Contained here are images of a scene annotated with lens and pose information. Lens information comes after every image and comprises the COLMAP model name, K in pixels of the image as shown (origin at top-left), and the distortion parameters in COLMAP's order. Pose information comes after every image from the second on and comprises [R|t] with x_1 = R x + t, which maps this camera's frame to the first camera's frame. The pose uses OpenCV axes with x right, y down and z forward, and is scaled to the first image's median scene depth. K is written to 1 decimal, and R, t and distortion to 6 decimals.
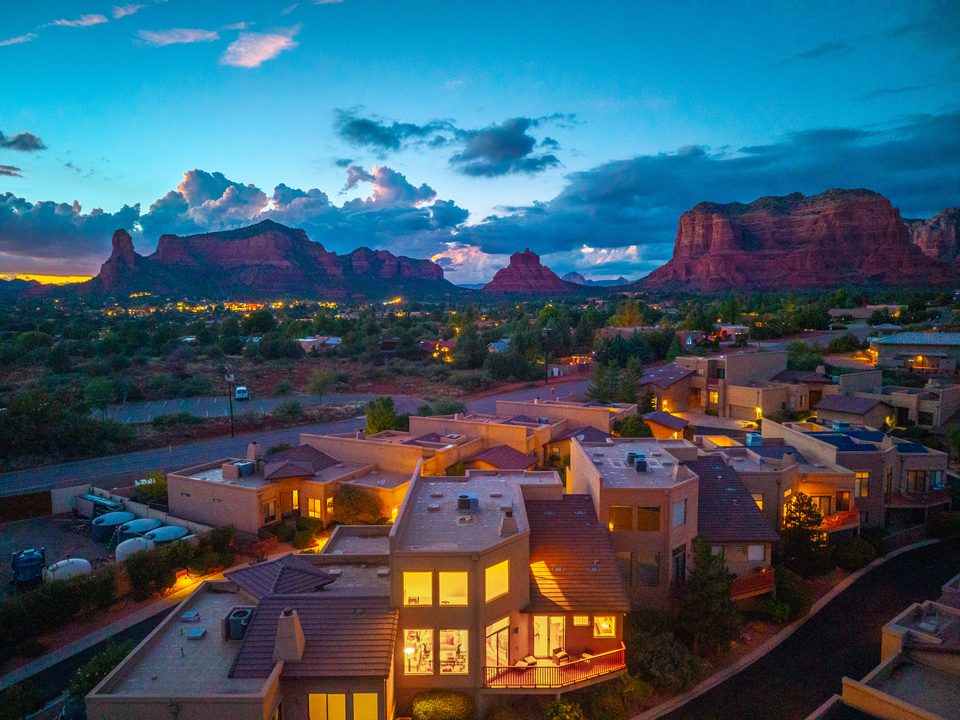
lens RADIAL K [[640.7, 0, 480.0], [0, 640.7, 360.0], [0, 0, 1]] dist [0.006825, -0.010564]
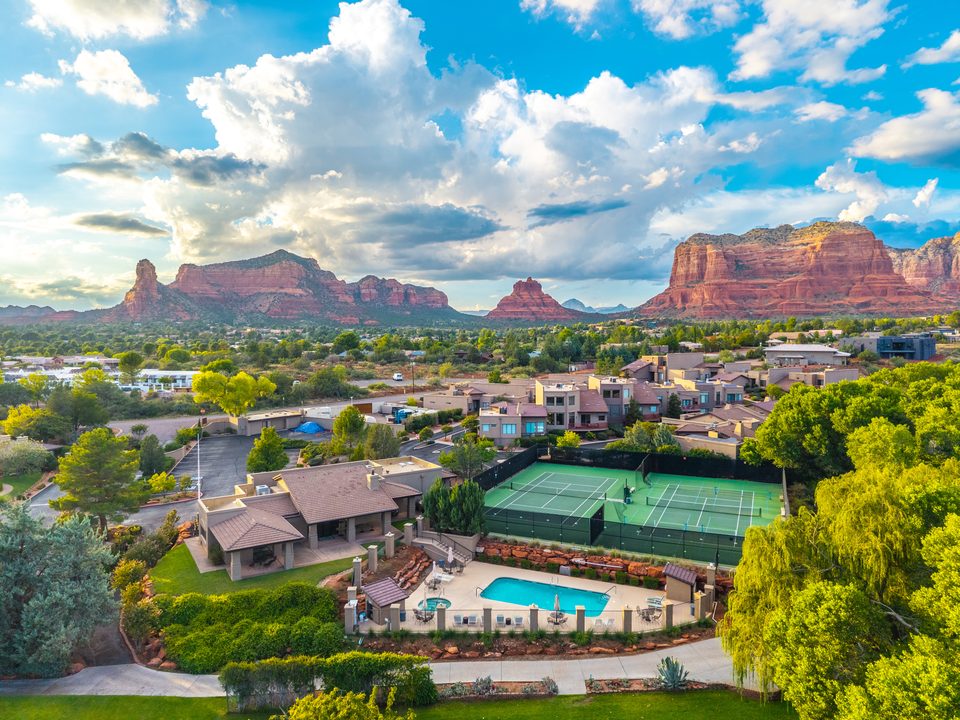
lens RADIAL K [[640.7, 0, 480.0], [0, 640.7, 360.0], [0, 0, 1]] dist [0.006825, -0.010564]
pose [[0.999999, 0.000856, -0.000865, -0.146929], [-0.000891, 0.999146, -0.041311, 0.079549], [0.000829, 0.041311, 0.999146, -0.787365]]
